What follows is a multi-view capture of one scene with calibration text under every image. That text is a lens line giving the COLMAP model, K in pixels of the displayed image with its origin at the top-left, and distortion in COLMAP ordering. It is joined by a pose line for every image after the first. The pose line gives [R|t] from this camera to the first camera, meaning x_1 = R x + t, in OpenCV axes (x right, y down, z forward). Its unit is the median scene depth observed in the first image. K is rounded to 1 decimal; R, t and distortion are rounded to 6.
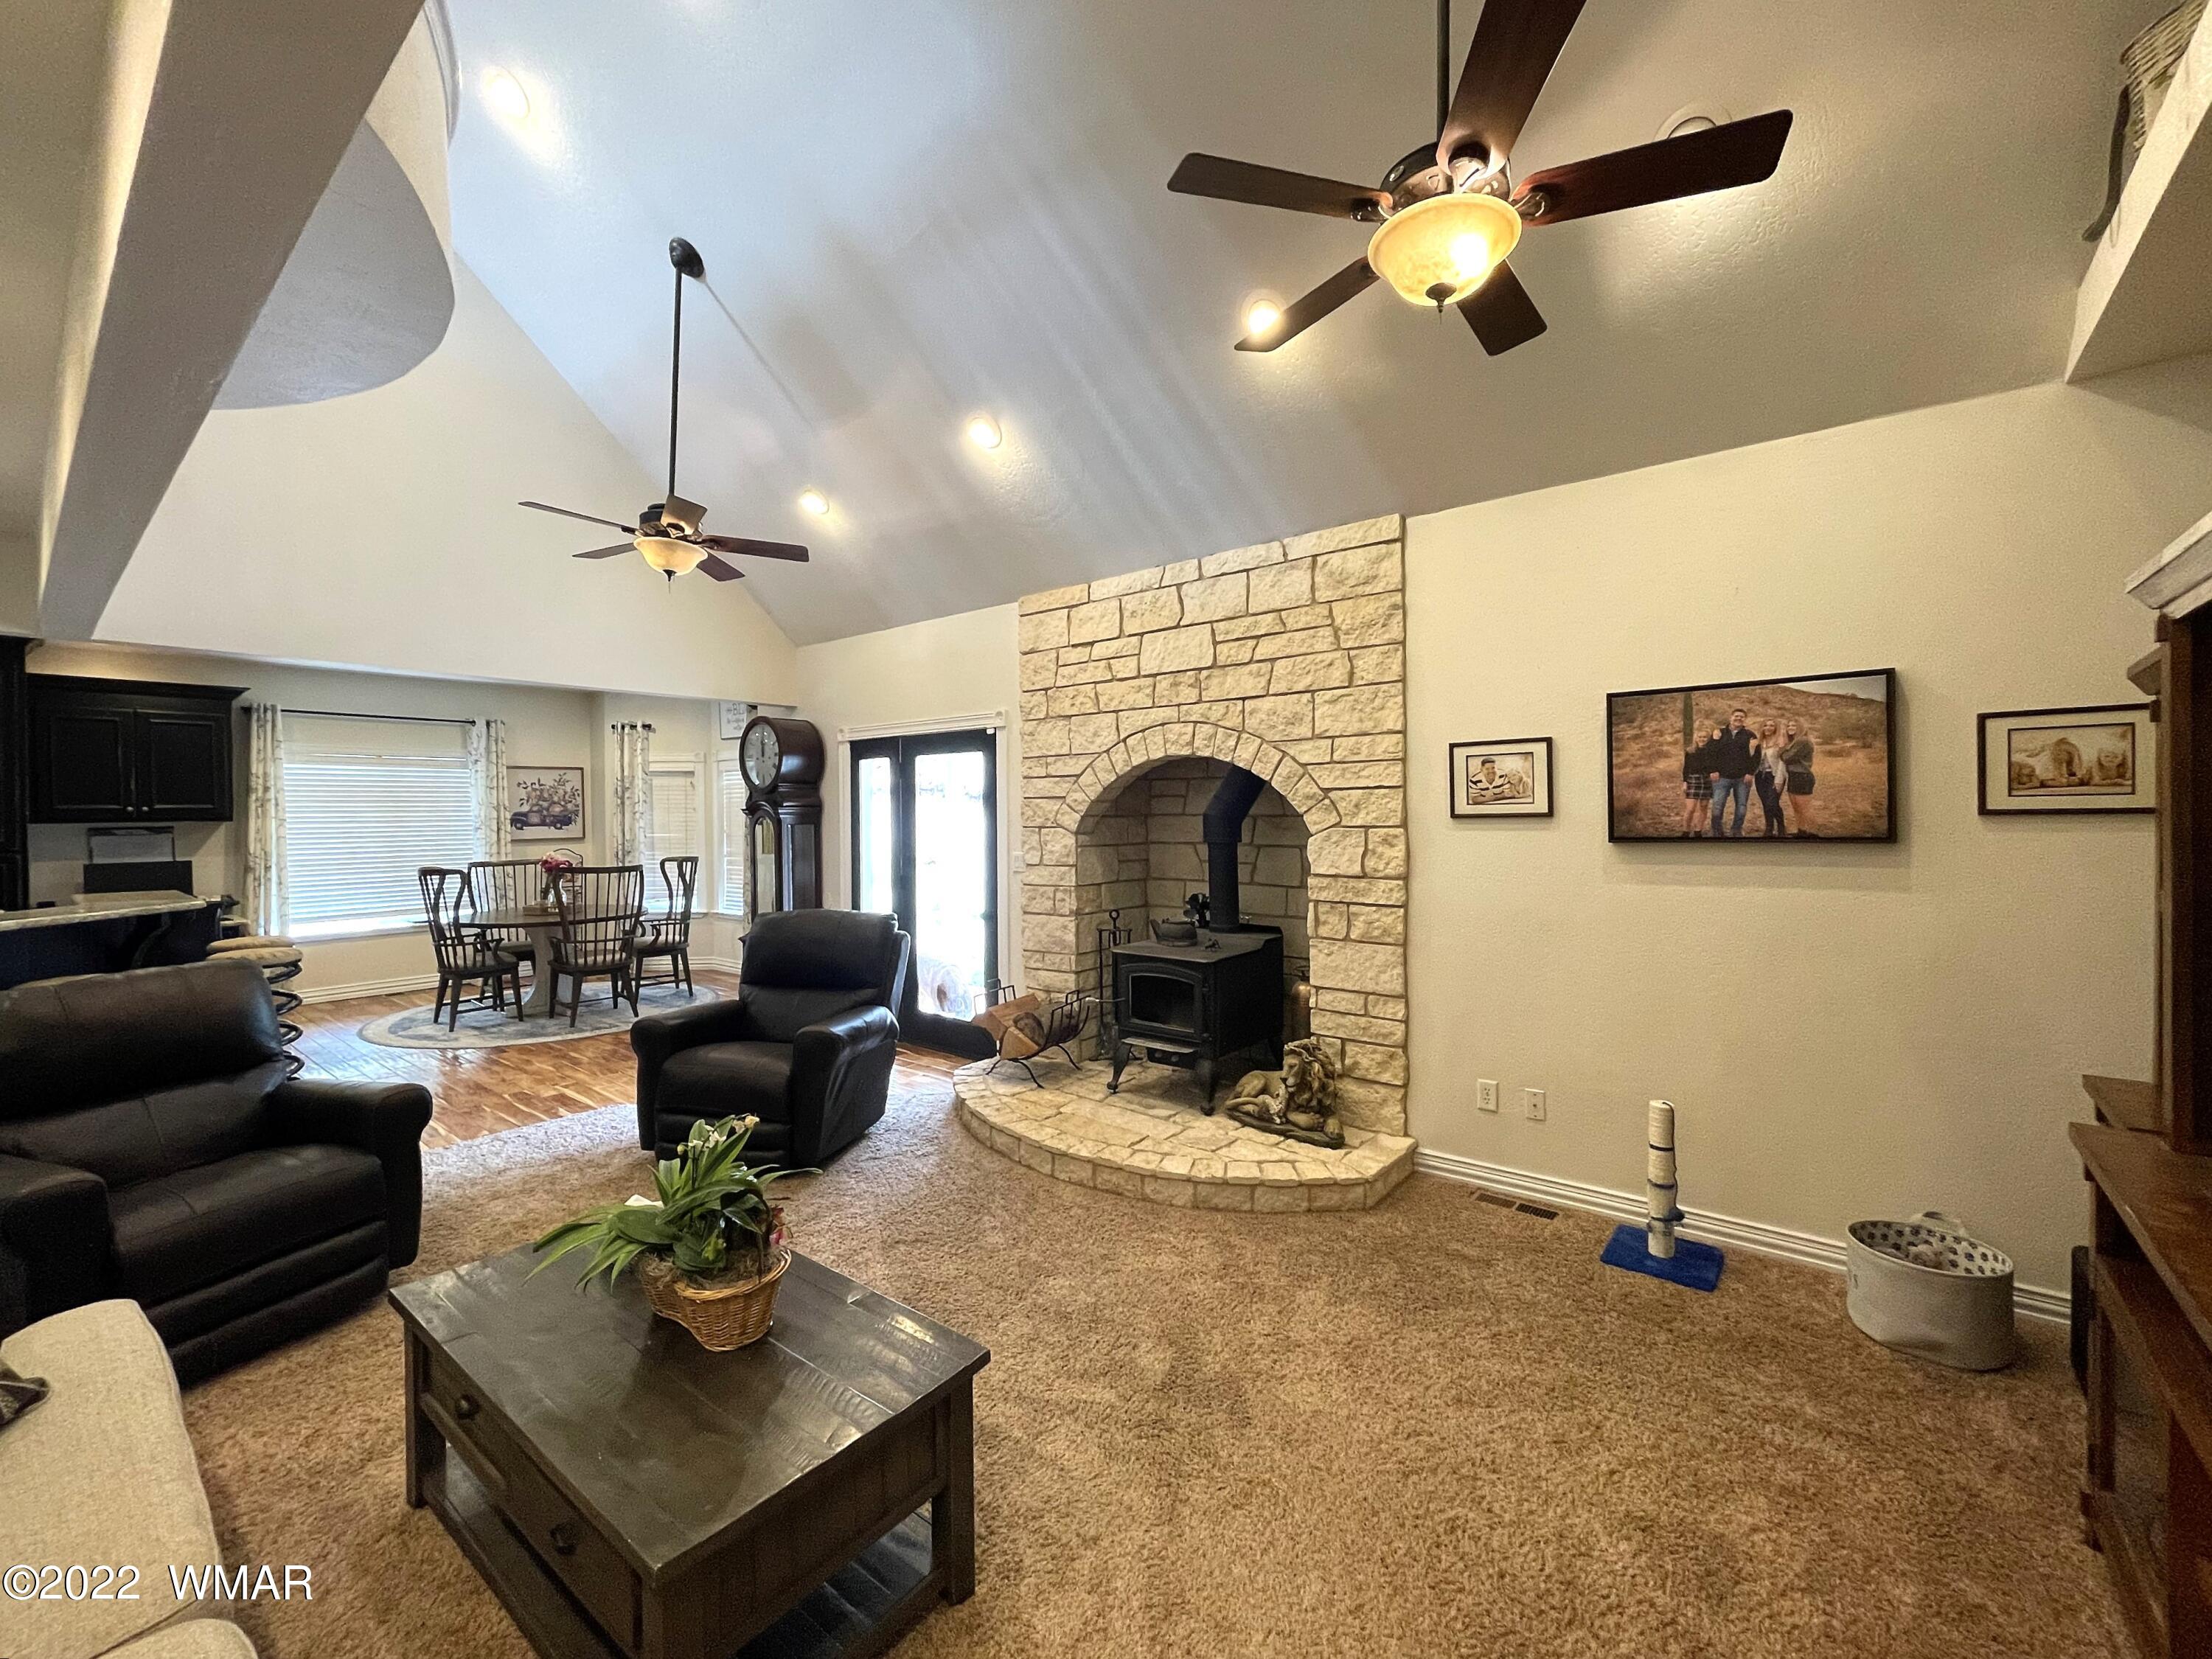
lens RADIAL K [[921.0, 0, 1095.9], [0, 921.0, 820.0], [0, 0, 1]] dist [-0.000206, -0.000320]
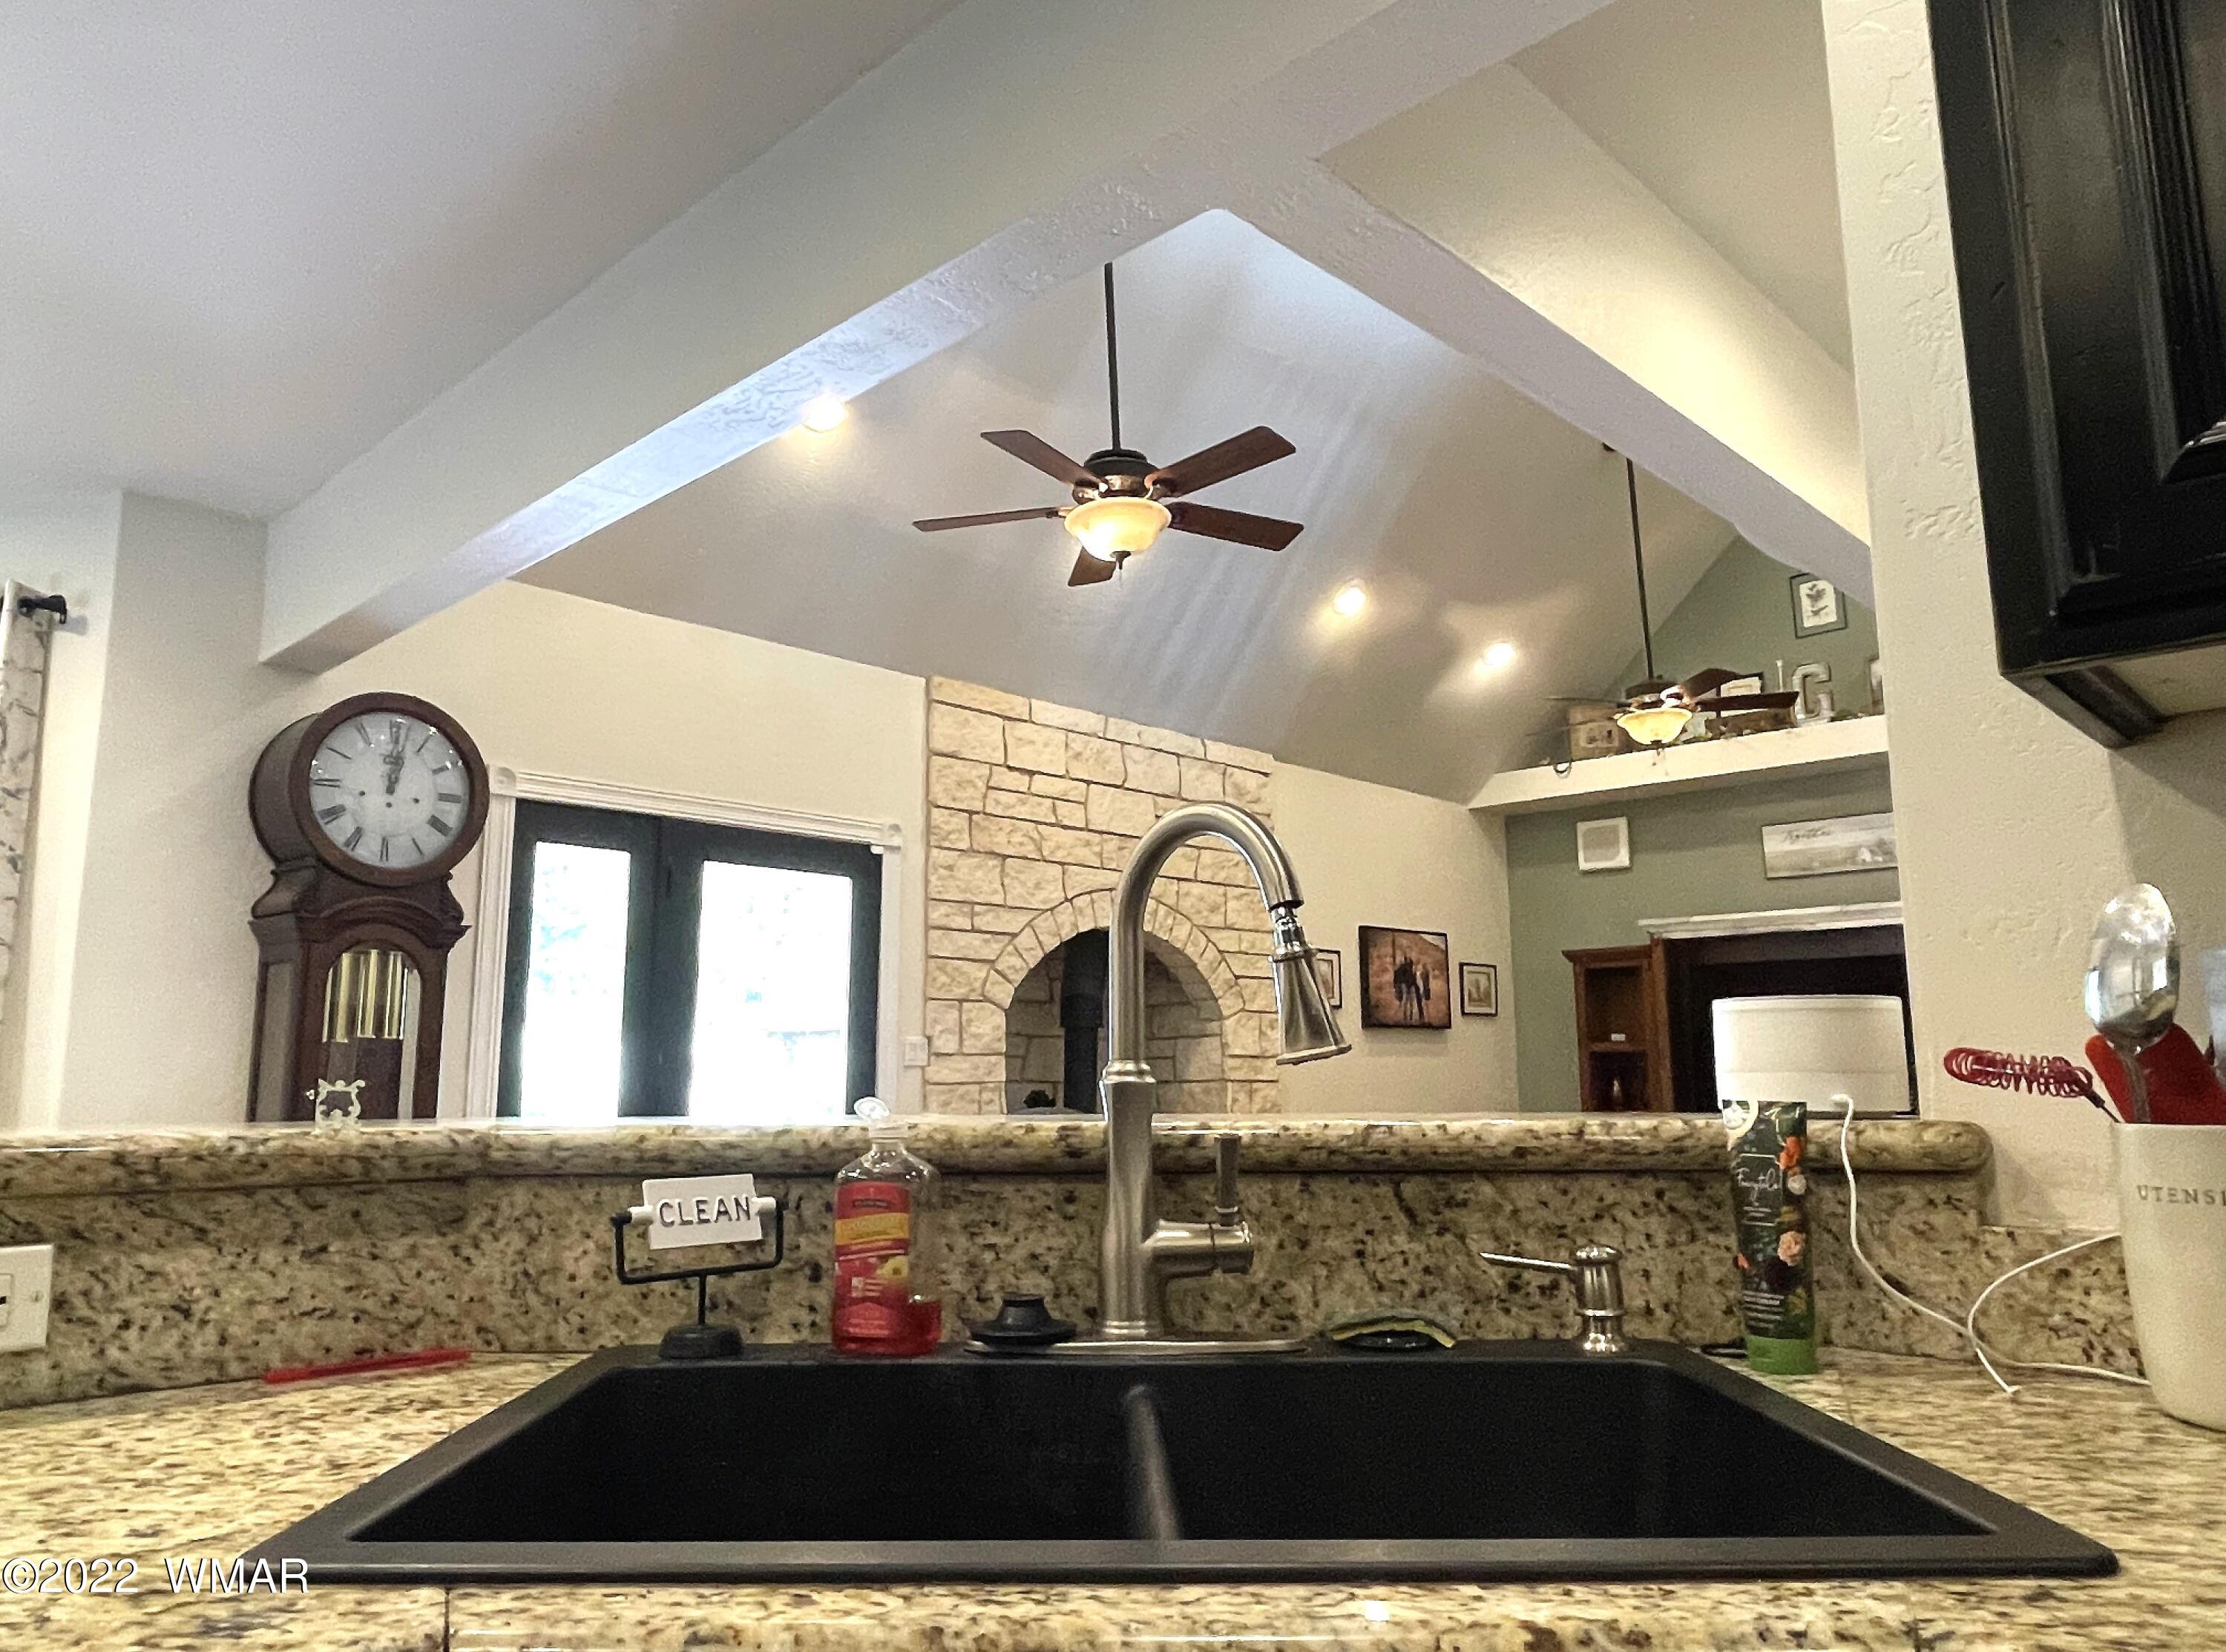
lens RADIAL K [[1520.6, 0, 1113.0], [0, 1520.6, 826.0], [0, 0, 1]] dist [0.043160, -0.060673]
pose [[0.074718, 0.172088, 0.982244, -1.505476], [0.010786, 0.984800, -0.173356, 0.098390], [-0.997146, 0.023547, 0.071726, 0.971006]]
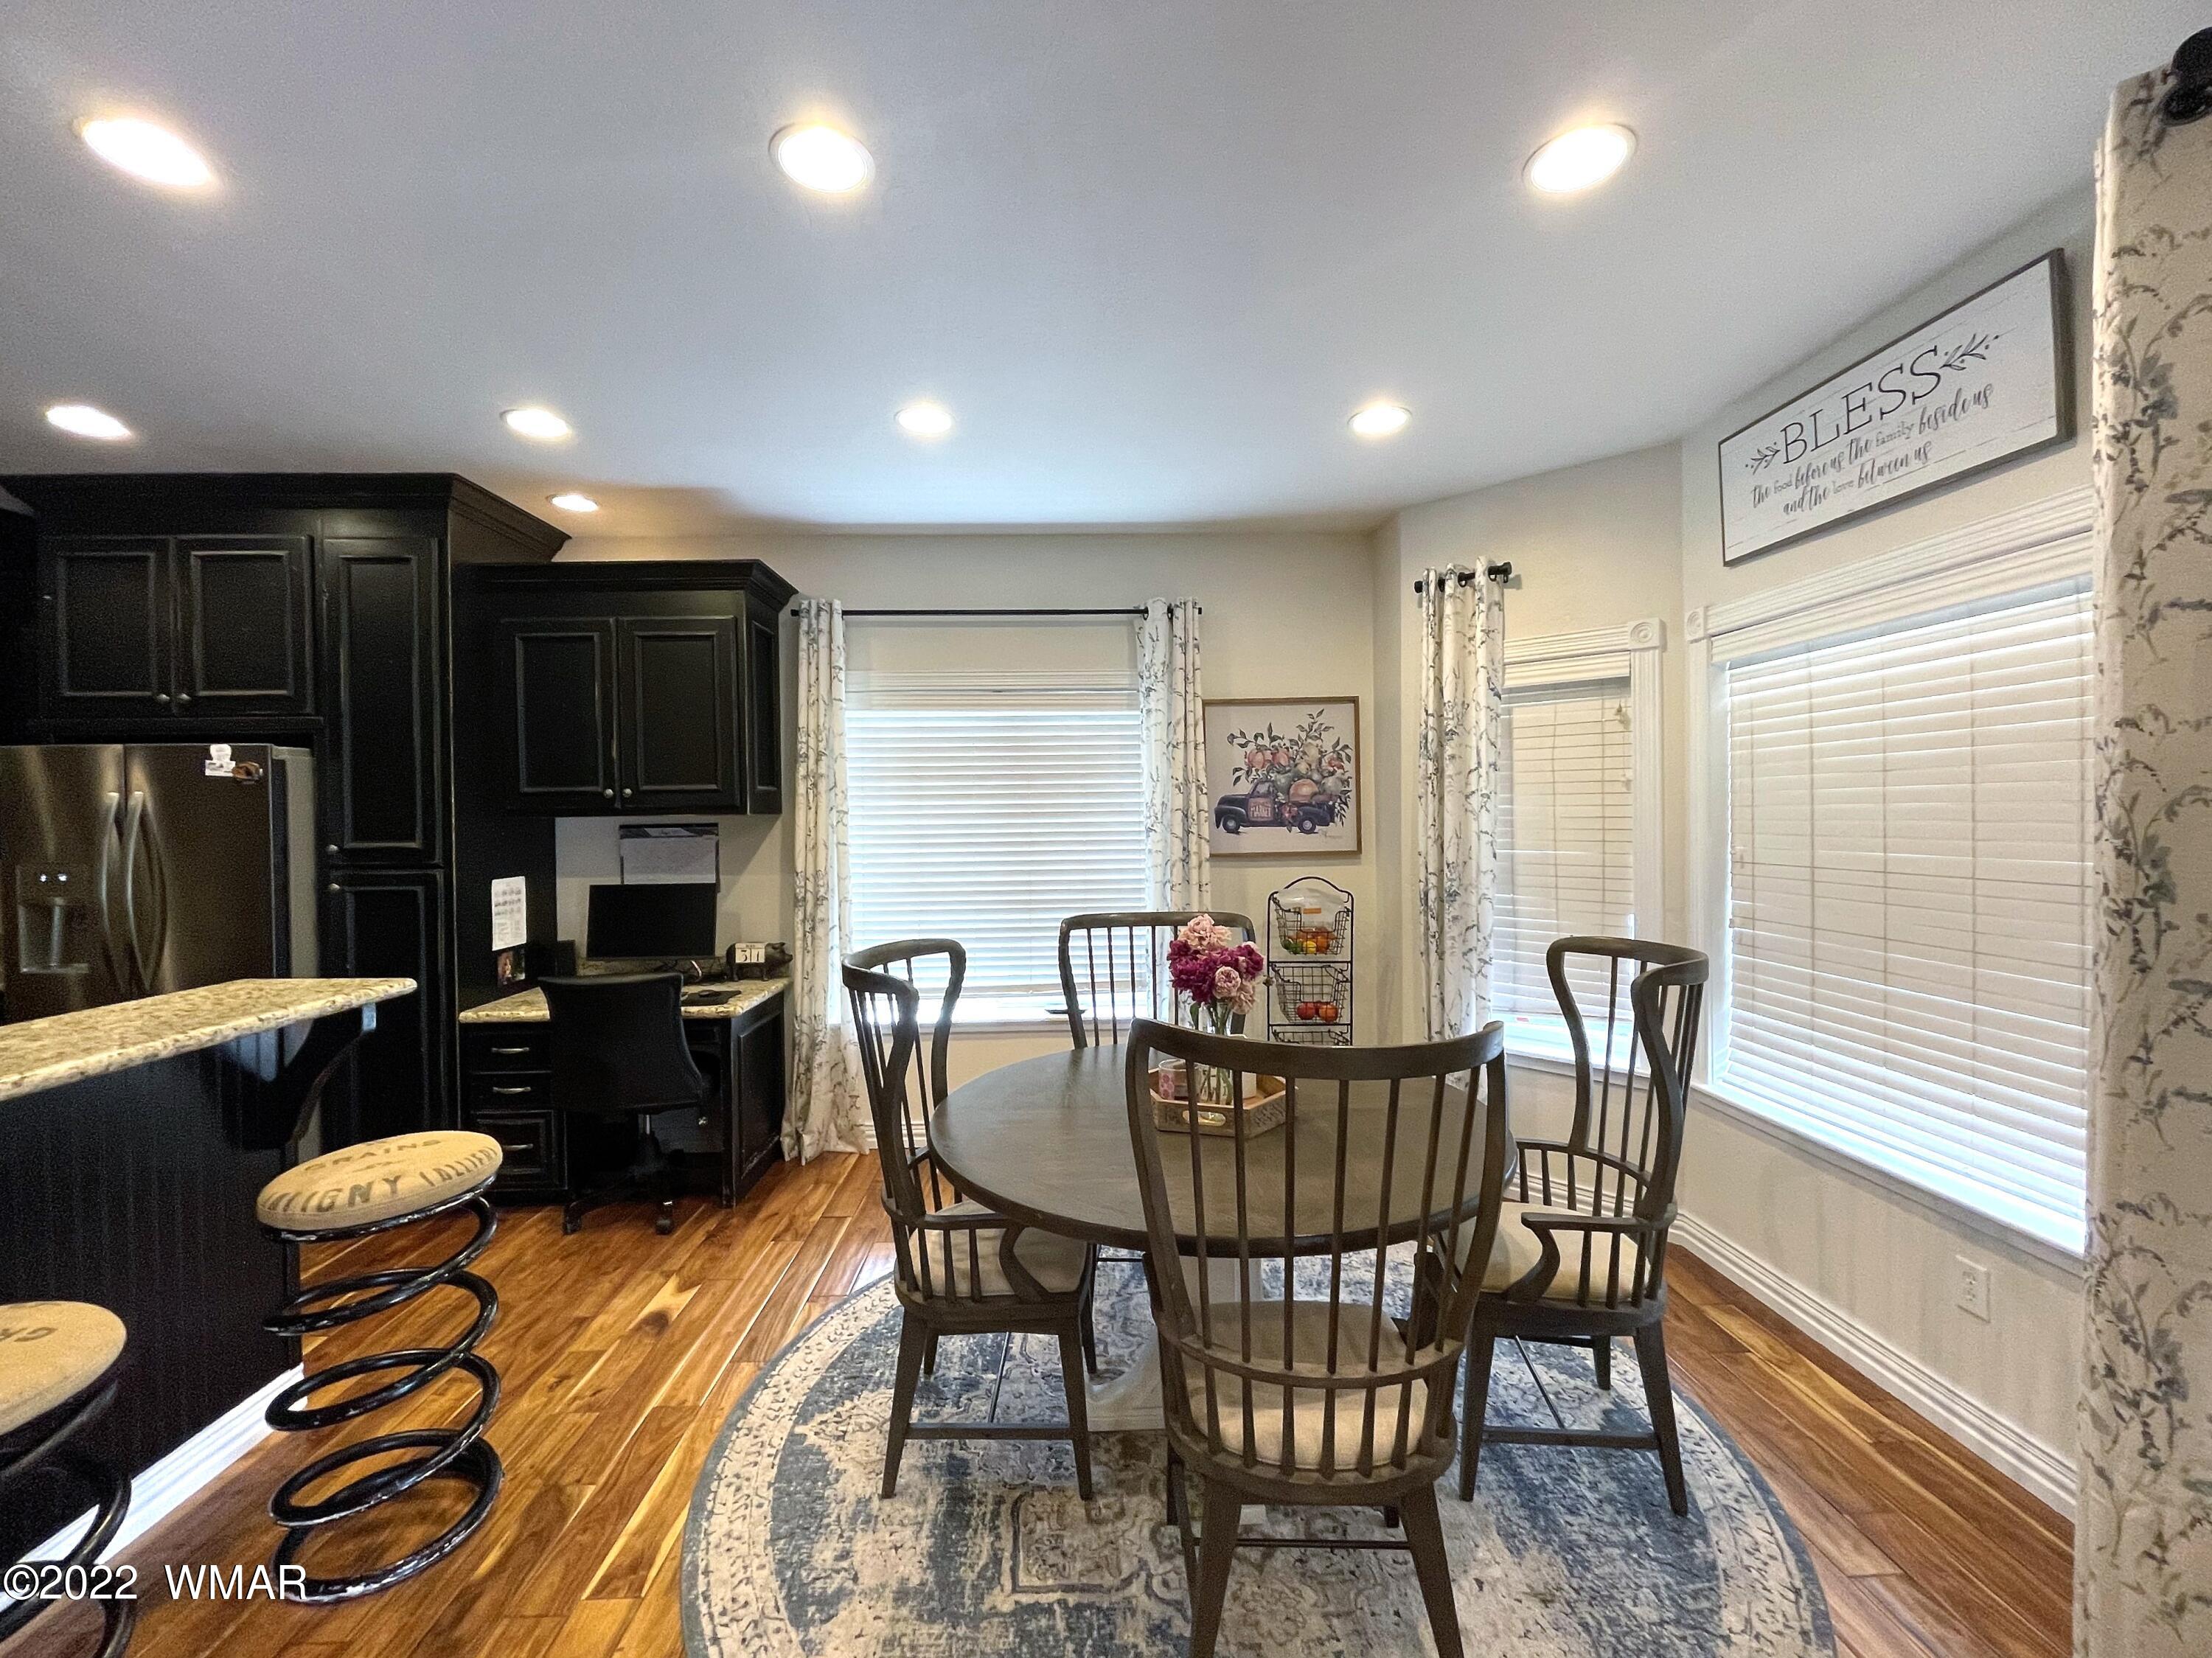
lens RADIAL K [[906.4, 0, 1096.3], [0, 906.4, 821.0], [0, 0, 1]] dist [0.000139, 0.000457]
pose [[0.657921, 0.007384, -0.753051, -0.648441], [-0.001876, 0.999965, 0.008167, 0.001022], [0.753084, -0.003961, 0.657912, 1.294048]]
